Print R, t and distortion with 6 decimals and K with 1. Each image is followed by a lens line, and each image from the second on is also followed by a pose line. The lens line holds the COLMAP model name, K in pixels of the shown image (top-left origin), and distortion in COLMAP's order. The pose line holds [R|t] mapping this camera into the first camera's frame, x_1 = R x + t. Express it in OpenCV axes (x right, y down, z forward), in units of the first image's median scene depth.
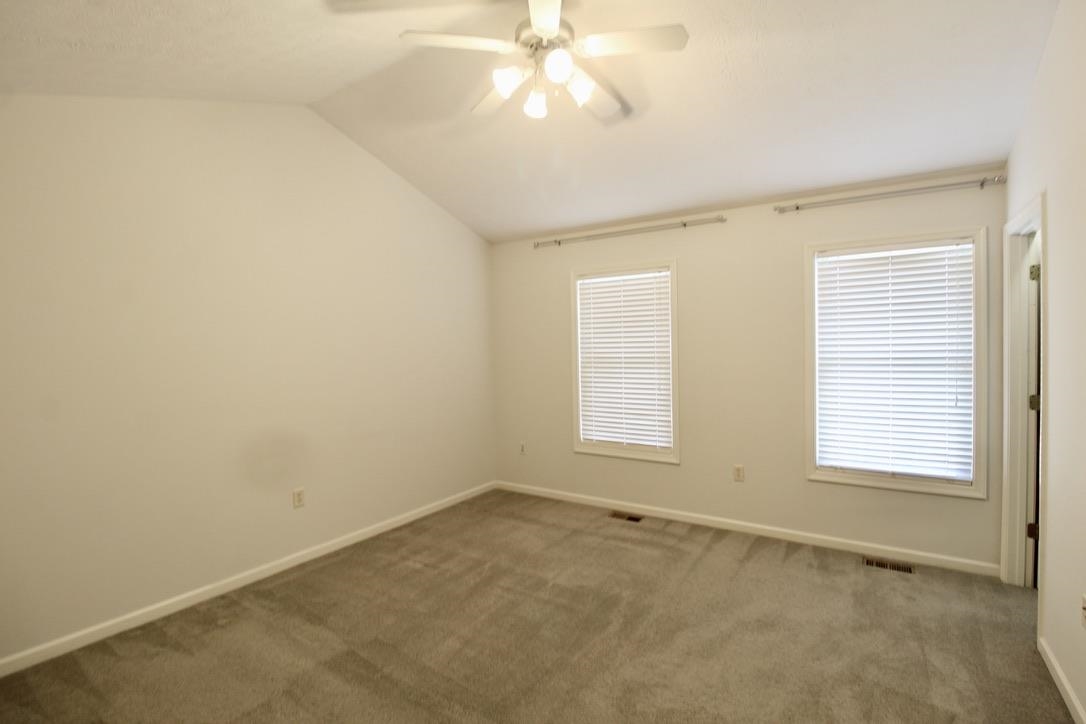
lens RADIAL K [[501.7, 0, 552.1], [0, 501.7, 355.5], [0, 0, 1]] dist [0.005011, -0.015558]
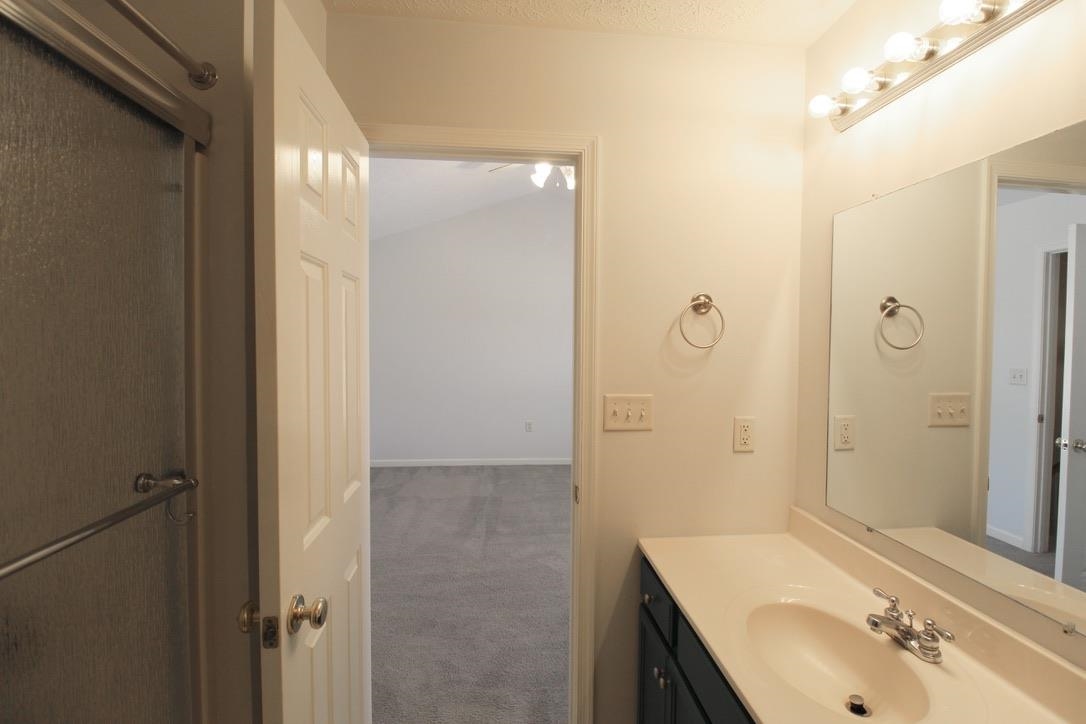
lens RADIAL K [[501.7, 0, 552.1], [0, 501.7, 355.5], [0, 0, 1]] dist [0.005011, -0.015558]
pose [[0.620654, 0.046186, -0.782723, 0.875032], [-0.031499, 0.998926, 0.033966, -0.017319], [0.783452, 0.003574, 0.621442, -0.001804]]
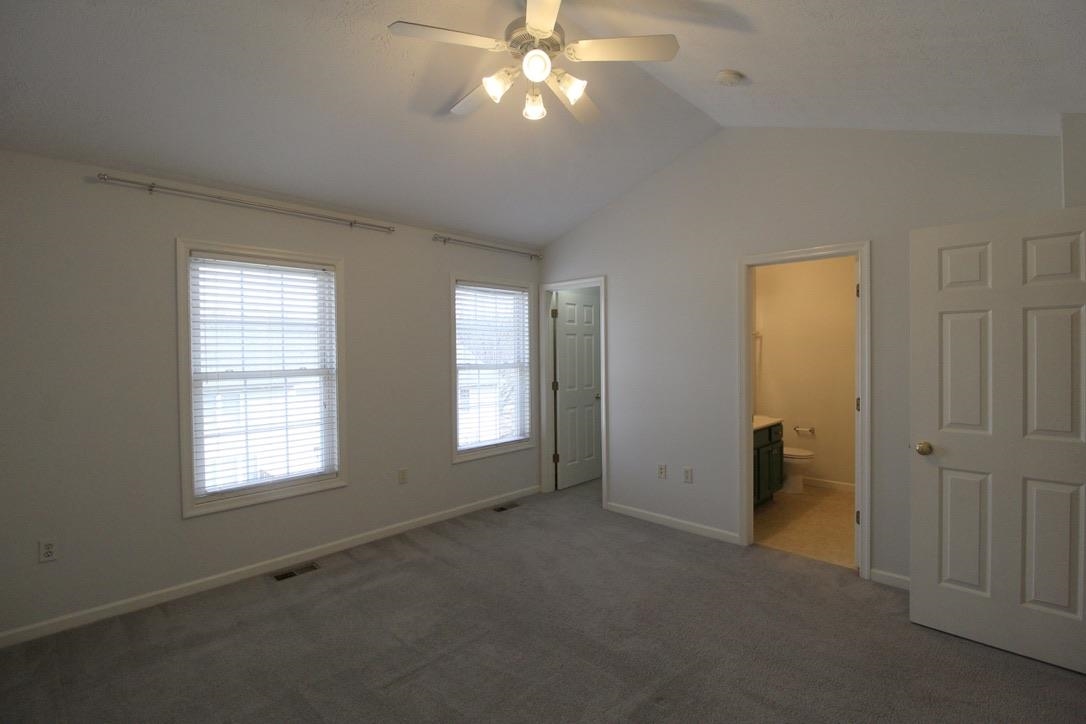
lens RADIAL K [[501.7, 0, 552.1], [0, 501.7, 355.5], [0, 0, 1]] dist [0.005011, -0.015558]
pose [[0.191499, 0.000292, 0.981493, -0.685867], [0.022840, 0.999728, -0.004754, -0.005793], [-0.981227, 0.023328, 0.191440, 0.556785]]
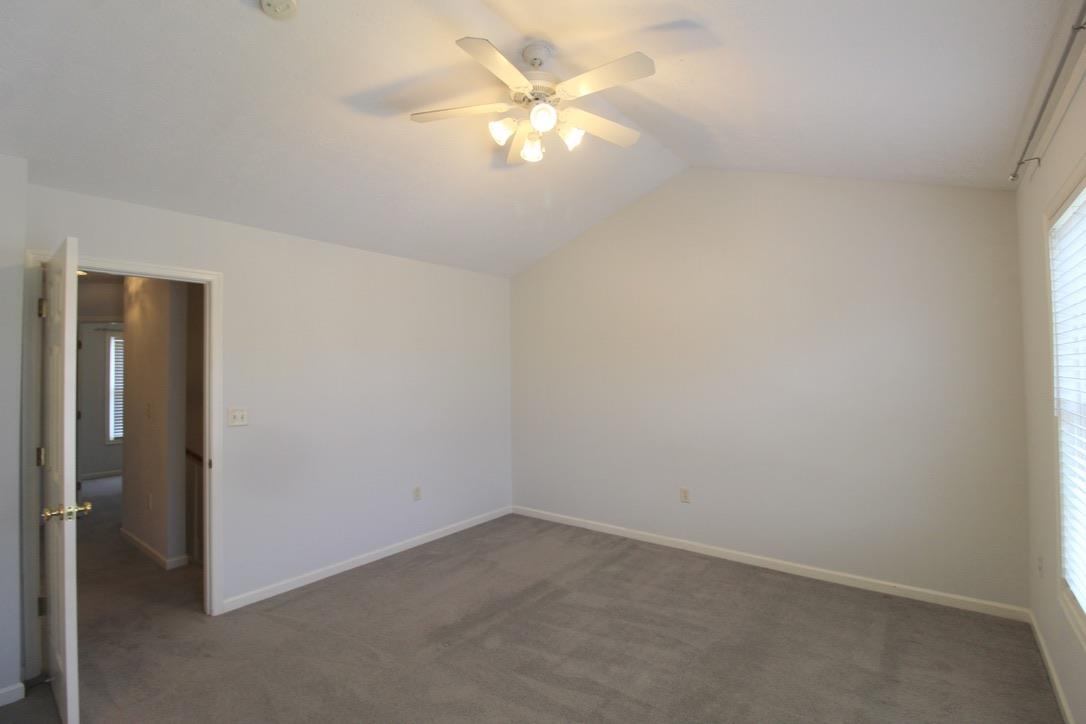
lens RADIAL K [[501.7, 0, 552.1], [0, 501.7, 355.5], [0, 0, 1]] dist [0.005011, -0.015558]
pose [[-0.085678, -0.015736, -0.996199, 0.737677], [-0.002163, 0.999876, -0.015608, -0.032617], [0.996321, 0.000817, -0.085702, 0.788583]]
